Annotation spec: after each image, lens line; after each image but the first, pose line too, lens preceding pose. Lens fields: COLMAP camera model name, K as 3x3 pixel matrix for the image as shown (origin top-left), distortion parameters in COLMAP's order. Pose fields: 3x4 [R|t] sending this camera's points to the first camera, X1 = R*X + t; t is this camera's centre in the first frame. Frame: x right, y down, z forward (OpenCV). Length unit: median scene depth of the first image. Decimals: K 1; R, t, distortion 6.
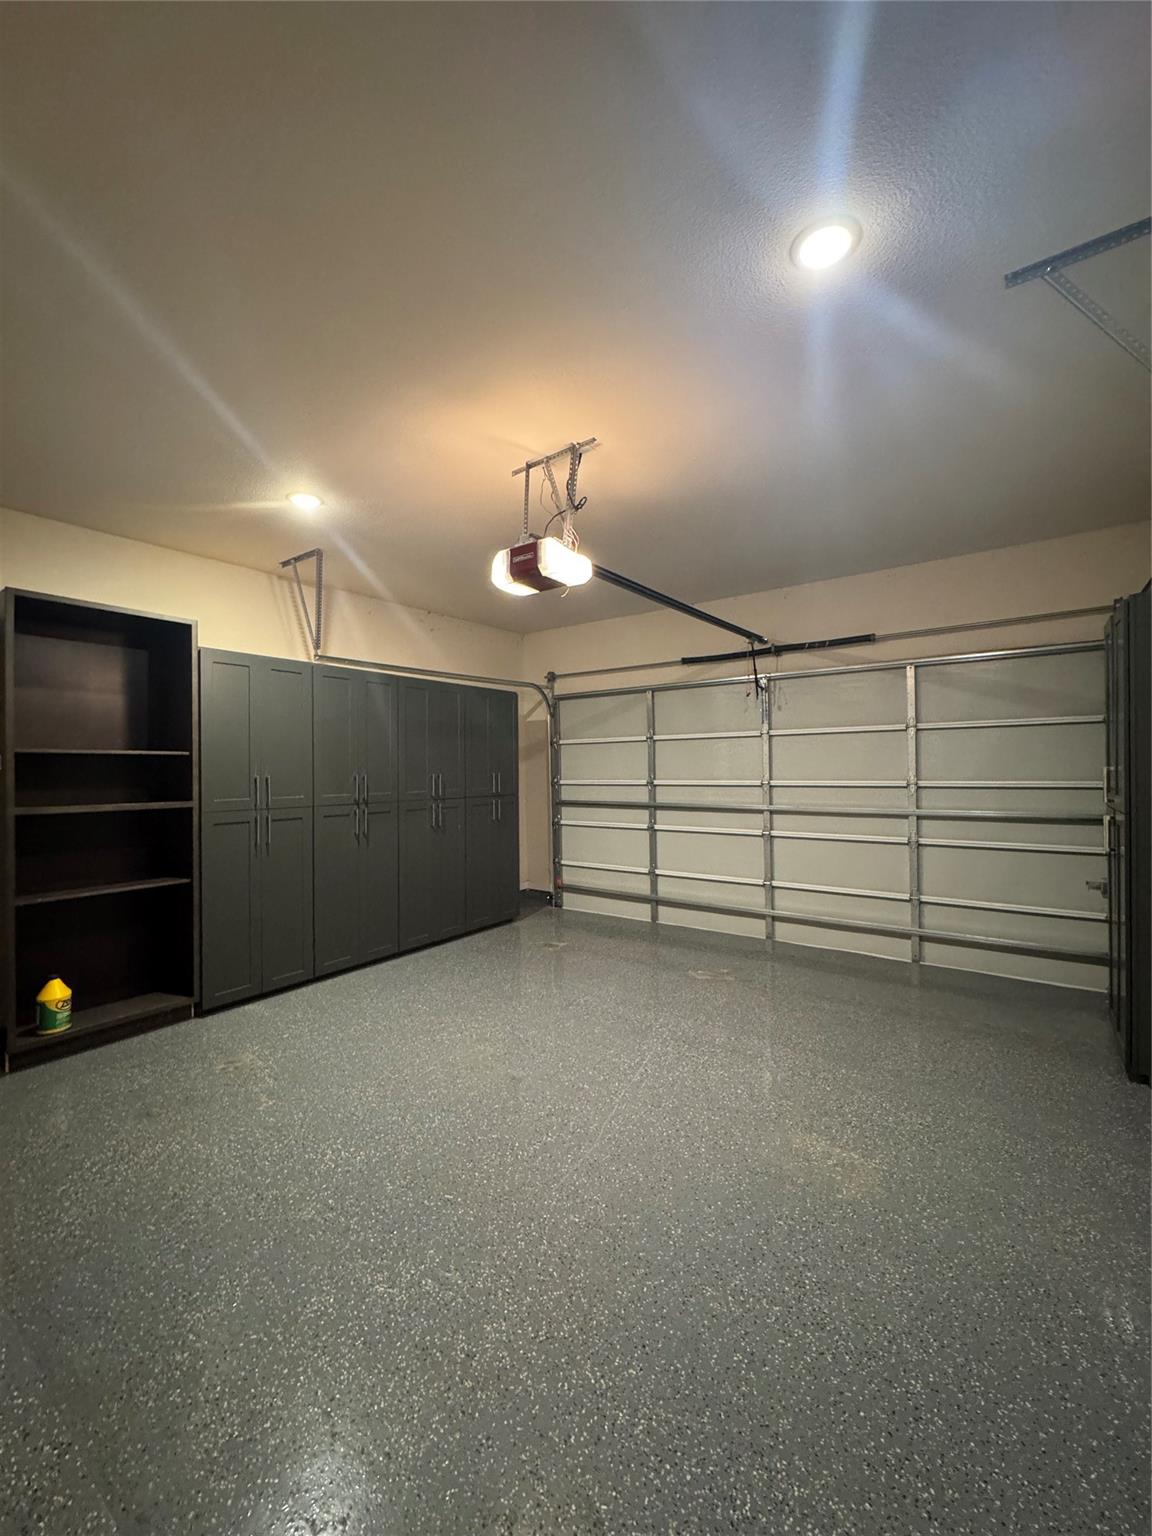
lens RADIAL K [[619.5, 0, 576.0], [0, 619.5, 768.0], [0, 0, 1]] dist [0.019598, -0.022003]
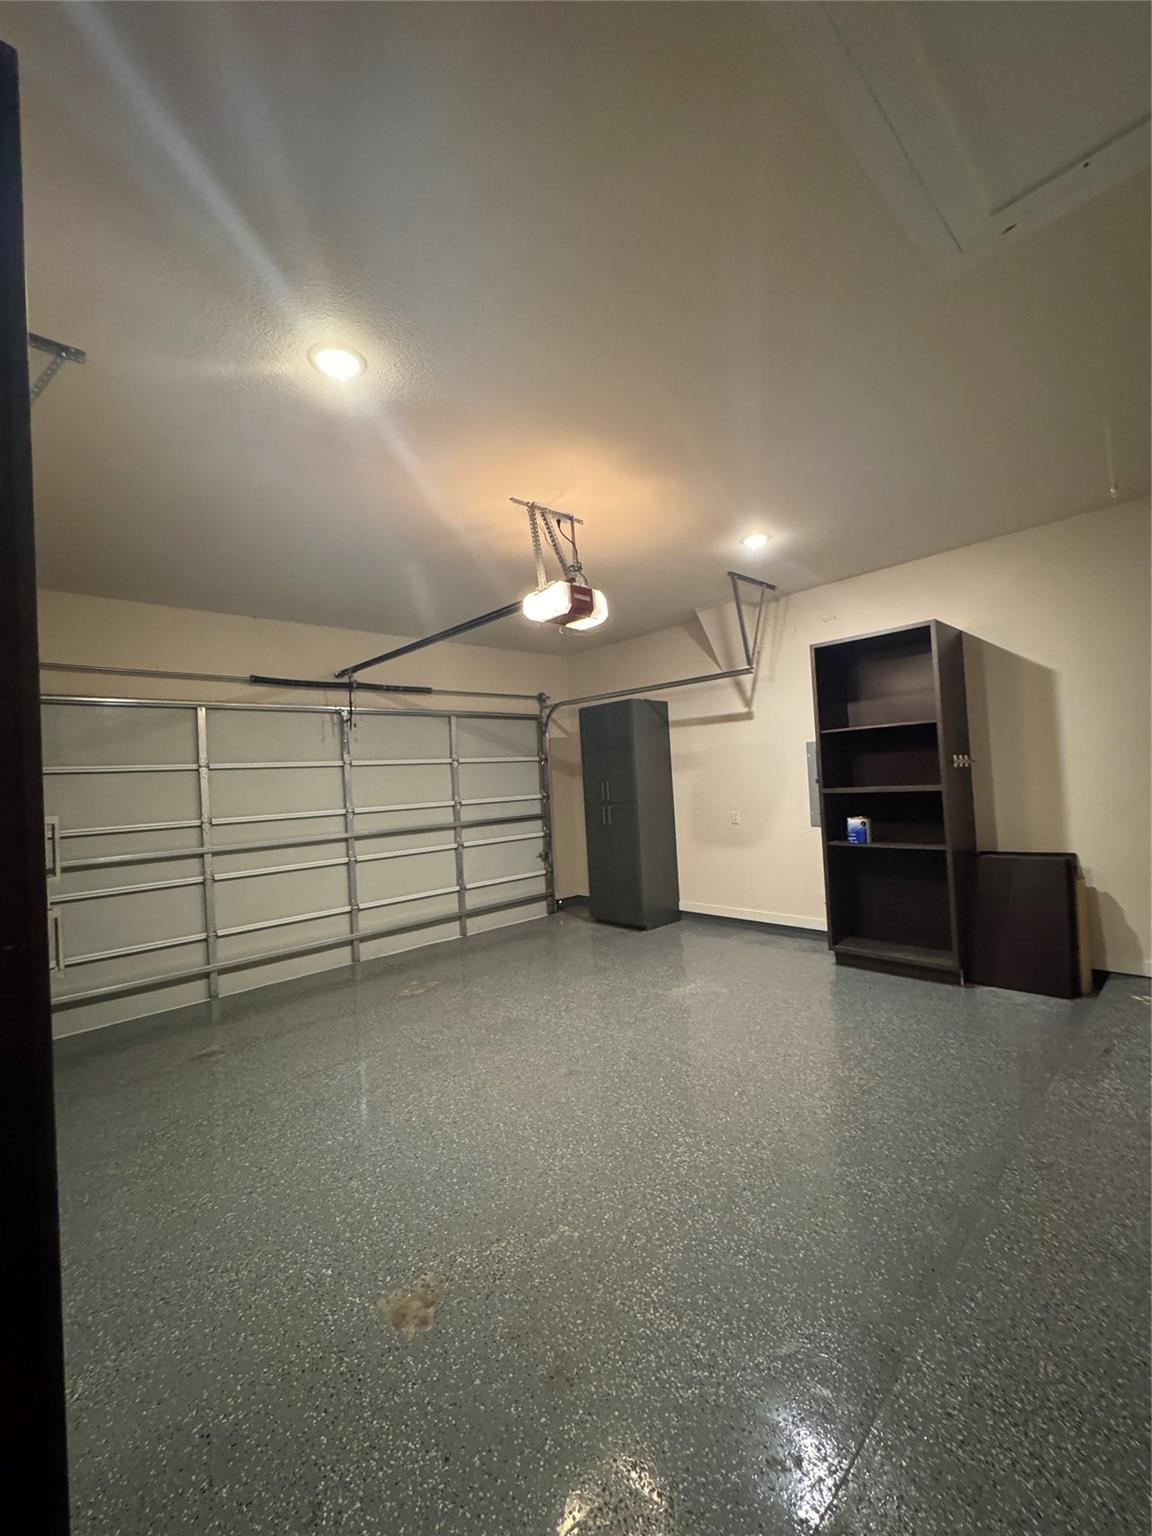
lens RADIAL K [[622.4, 0, 577.2], [0, 622.4, 779.7], [0, 0, 1]] dist [-0.036824, 0.000158]
pose [[0.168445, 0.002334, 0.985708, -0.782750], [0.057400, 0.998277, -0.012173, 0.006145], [-0.984038, 0.058630, 0.168021, 0.537109]]
